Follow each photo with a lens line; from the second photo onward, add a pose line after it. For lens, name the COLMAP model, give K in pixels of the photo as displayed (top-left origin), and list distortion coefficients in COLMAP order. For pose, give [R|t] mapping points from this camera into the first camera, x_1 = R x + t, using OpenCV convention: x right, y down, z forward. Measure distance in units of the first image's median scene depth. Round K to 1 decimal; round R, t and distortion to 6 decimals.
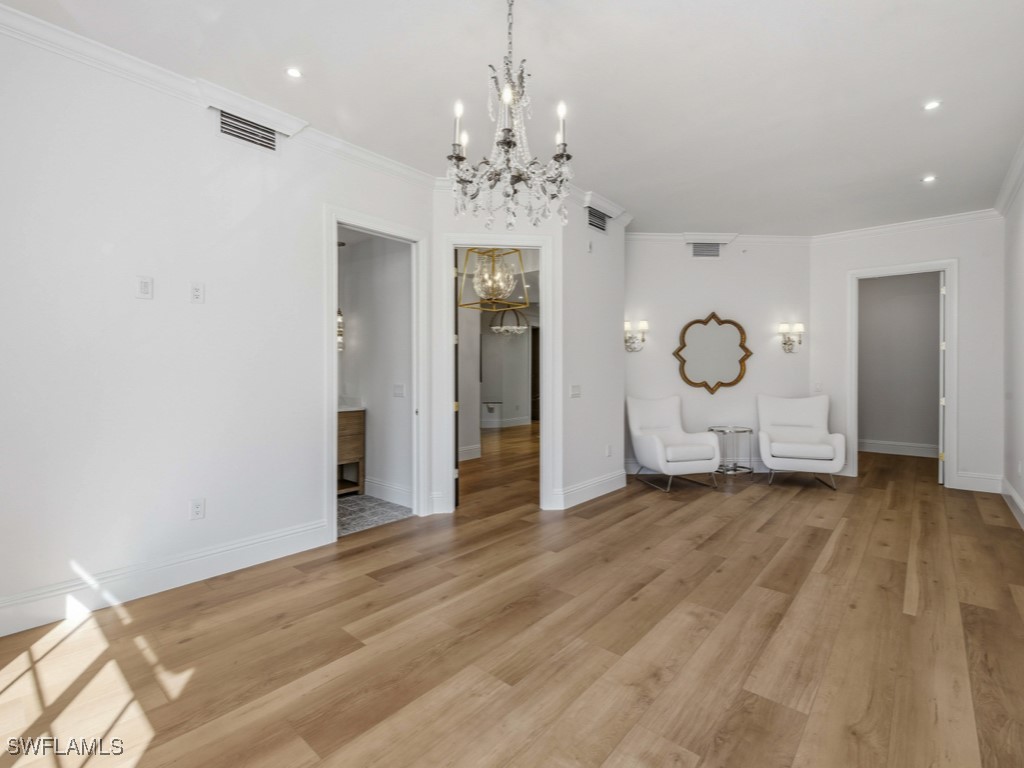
lens RADIAL K [[478.3, 0, 509.4], [0, 478.3, 370.9], [0, 0, 1]] dist [-0.002528, -0.000816]
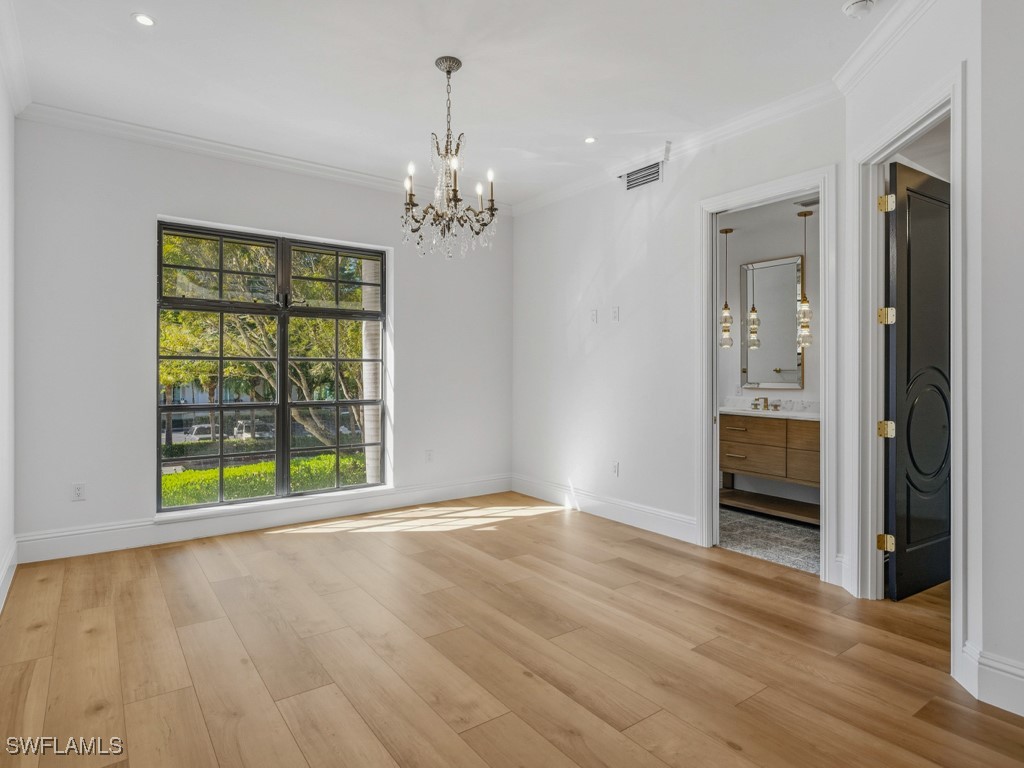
lens RADIAL K [[566.9, 0, 511.8], [0, 566.9, 369.5], [0, 0, 1]] dist [-0.005389, -0.000647]
pose [[-0.216644, -0.005271, -0.976236, 1.125200], [-0.001849, 0.999986, -0.004988, 0.006971], [0.976249, 0.000724, -0.216650, 1.159755]]
